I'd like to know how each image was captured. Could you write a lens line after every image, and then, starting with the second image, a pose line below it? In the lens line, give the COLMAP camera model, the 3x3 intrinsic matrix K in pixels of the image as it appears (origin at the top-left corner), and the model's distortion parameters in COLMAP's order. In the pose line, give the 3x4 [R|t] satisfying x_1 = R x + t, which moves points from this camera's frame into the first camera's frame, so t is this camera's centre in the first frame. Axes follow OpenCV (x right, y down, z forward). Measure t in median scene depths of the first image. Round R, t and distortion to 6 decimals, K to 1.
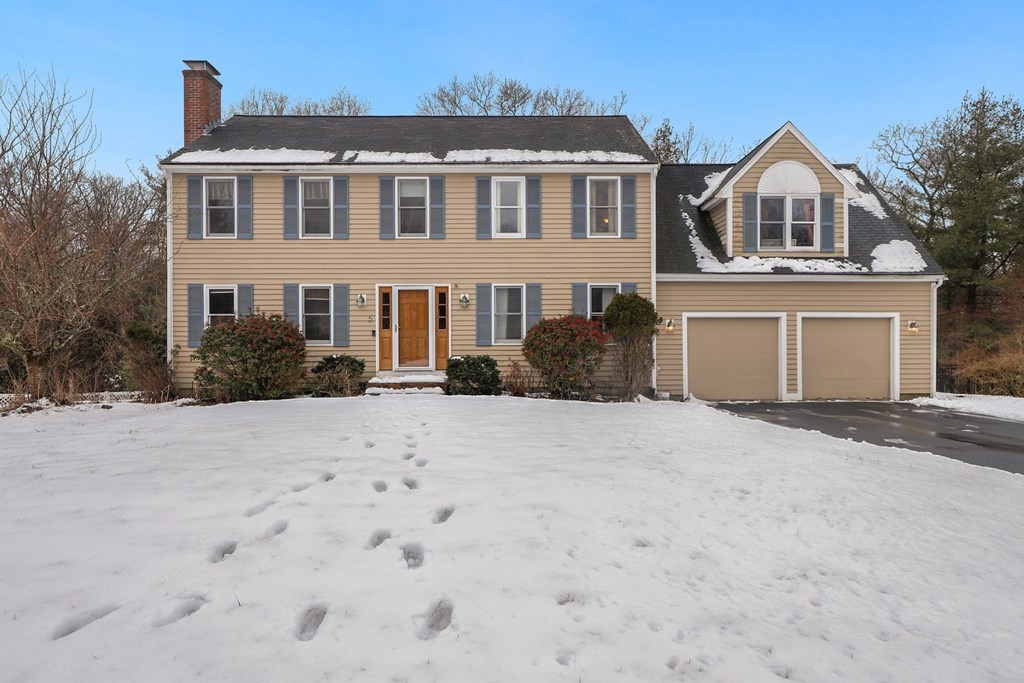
lens RADIAL K [[505.3, 0, 510.4], [0, 505.3, 334.2], [0, 0, 1]] dist [-0.025636, 0.000708]
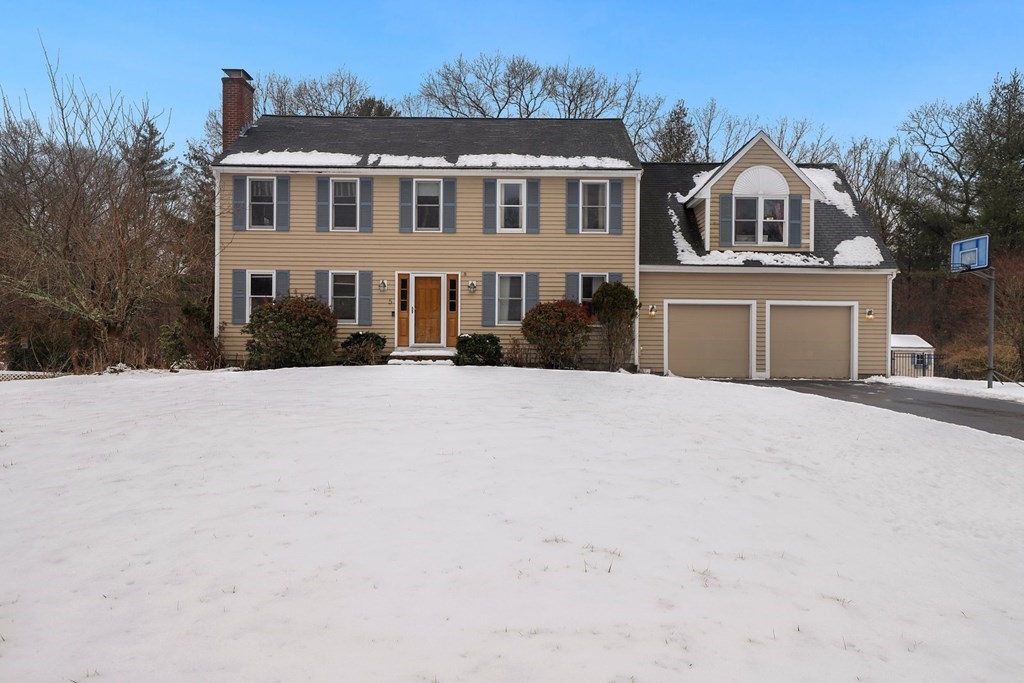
lens RADIAL K [[740.7, 0, 512.0], [0, 740.7, 341.5], [0, 0, 1]] dist [-0.014753, -0.000378]
pose [[0.999818, 0.012535, -0.014396, 0.025957], [-0.012540, 0.999921, -0.000237, 0.057809], [0.014392, 0.000417, 0.999896, -0.689418]]
